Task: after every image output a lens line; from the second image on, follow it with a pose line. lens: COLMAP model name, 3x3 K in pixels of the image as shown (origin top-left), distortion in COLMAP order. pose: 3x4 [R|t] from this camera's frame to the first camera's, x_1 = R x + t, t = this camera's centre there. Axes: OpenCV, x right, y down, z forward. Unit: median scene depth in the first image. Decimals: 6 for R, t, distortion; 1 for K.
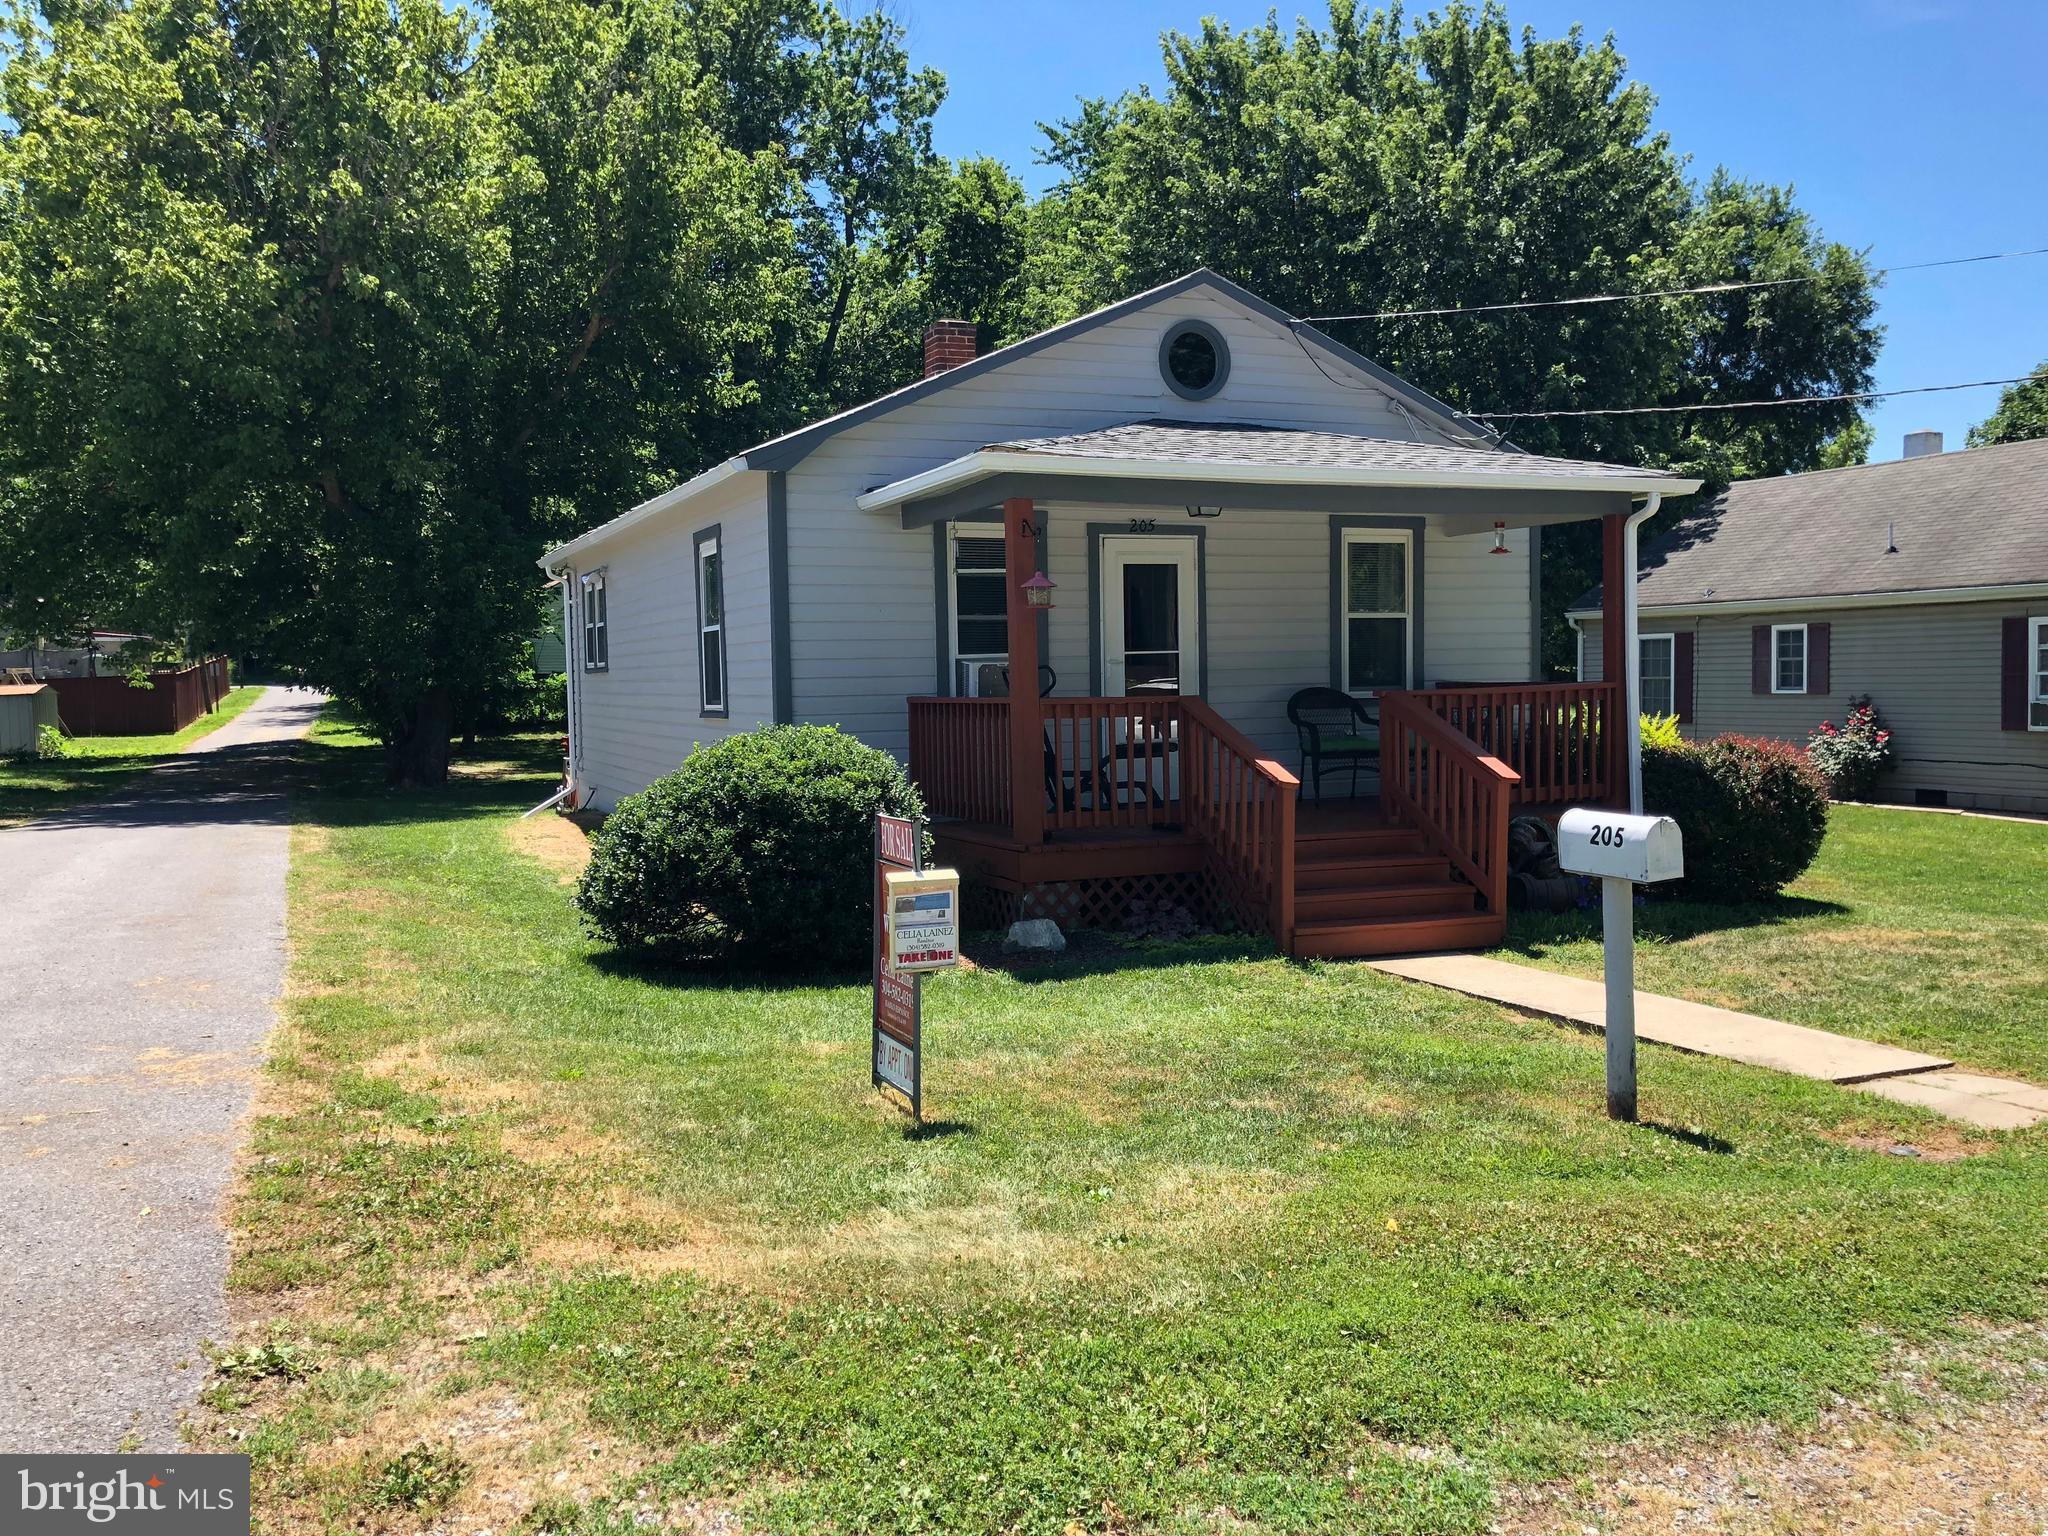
lens RADIAL K [[1733.4, 0, 1028.8], [0, 1733.4, 780.9], [0, 0, 1]] dist [0.008460, 0.002212]
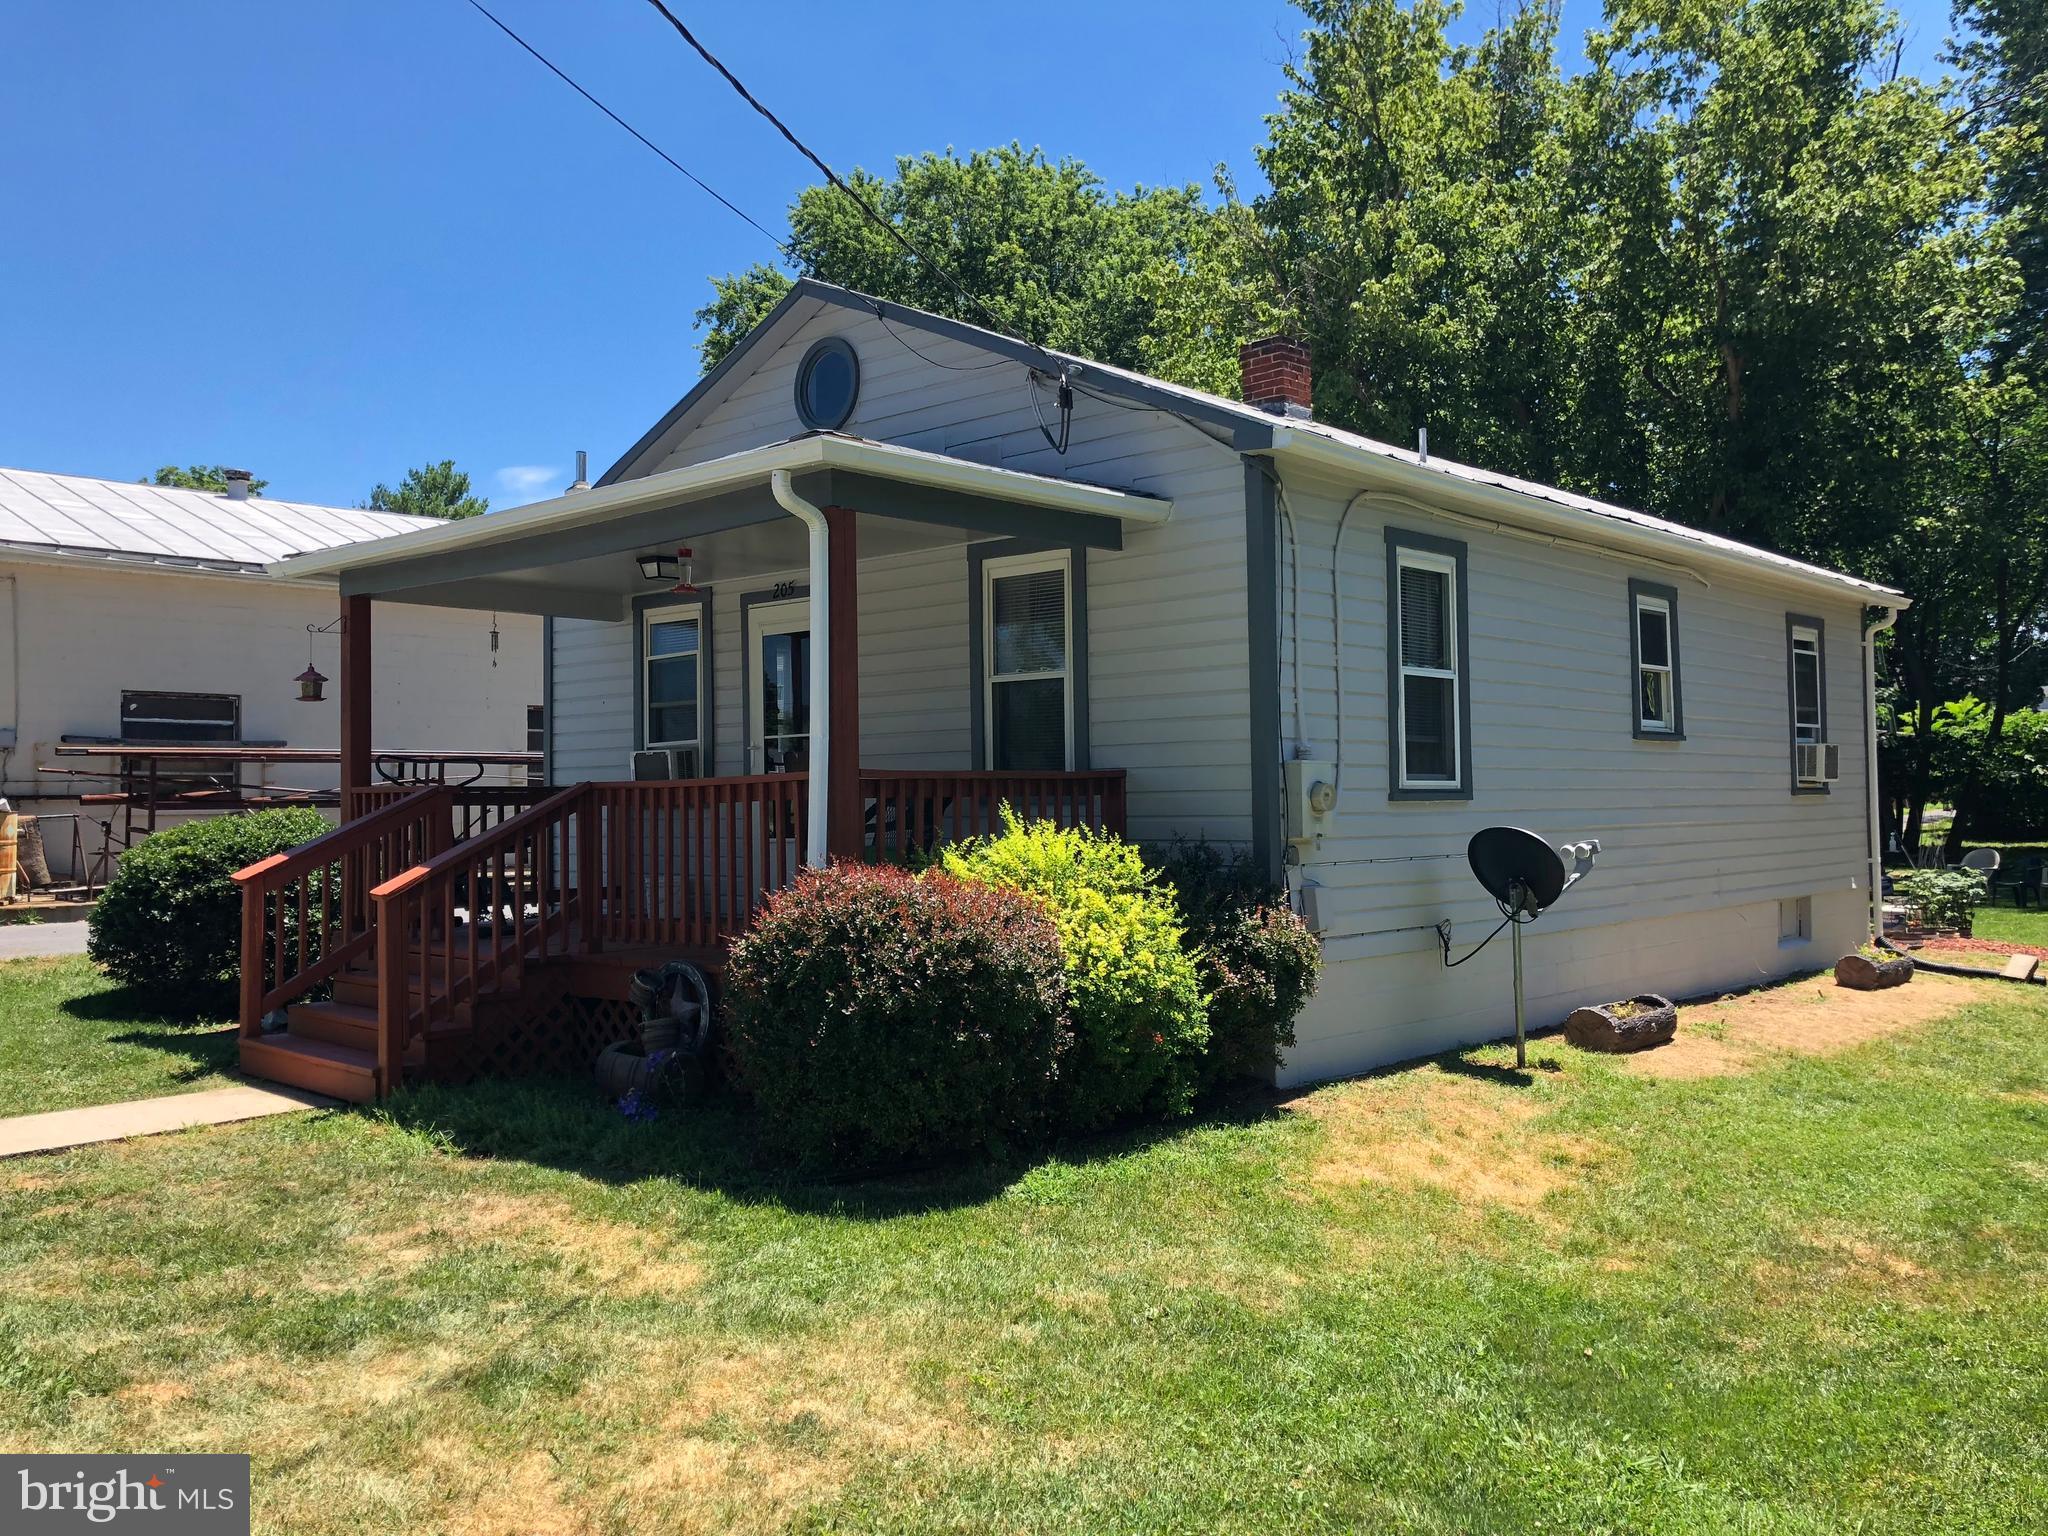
lens RADIAL K [[1727.2, 0, 1024.0], [0, 1727.2, 768.0], [0, 0, 1]] dist [0.005895, 0.034890]
pose [[0.403372, -0.002917, -0.915032, 0.695903], [-0.053672, 0.998198, -0.026842, -0.033111], [0.913461, 0.059939, 0.402488, 0.598424]]
